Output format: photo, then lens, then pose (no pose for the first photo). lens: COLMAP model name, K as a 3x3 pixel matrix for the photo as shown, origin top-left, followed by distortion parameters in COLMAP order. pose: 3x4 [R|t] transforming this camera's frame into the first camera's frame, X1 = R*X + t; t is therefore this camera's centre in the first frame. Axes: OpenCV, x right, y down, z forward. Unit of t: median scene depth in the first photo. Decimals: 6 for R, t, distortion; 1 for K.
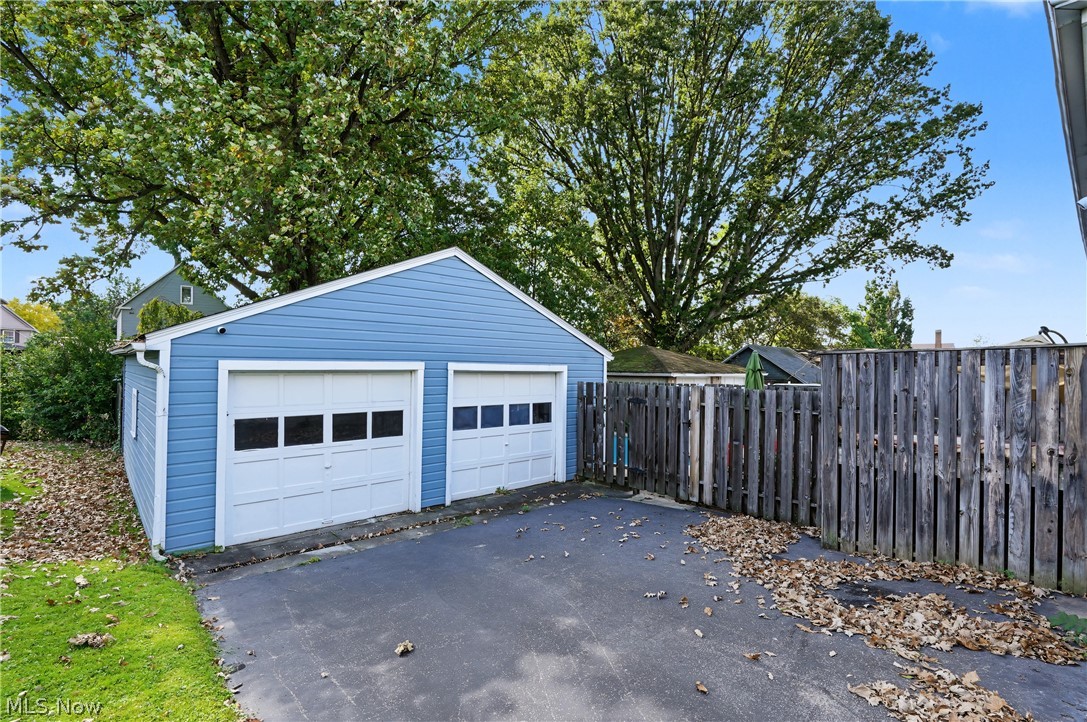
lens RADIAL K [[496.1, 0, 540.9], [0, 496.1, 364.5], [0, 0, 1]] dist [-0.005885, 0.000254]
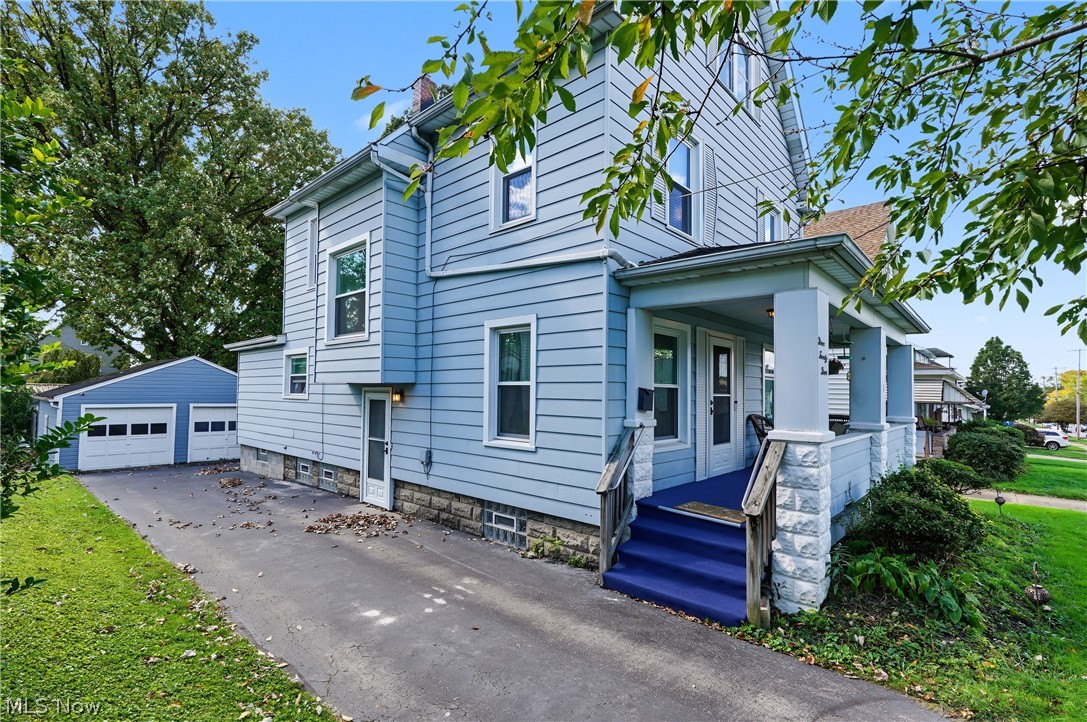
lens RADIAL K [[496.1, 0, 540.7], [0, 496.1, 376.0], [0, 0, 1]] dist [-0.005885, 0.000254]
pose [[0.993646, 0.005362, 0.112423, 1.408616], [-0.001682, 0.999460, -0.032810, -0.070097], [-0.112539, 0.032413, 0.993119, -1.808374]]
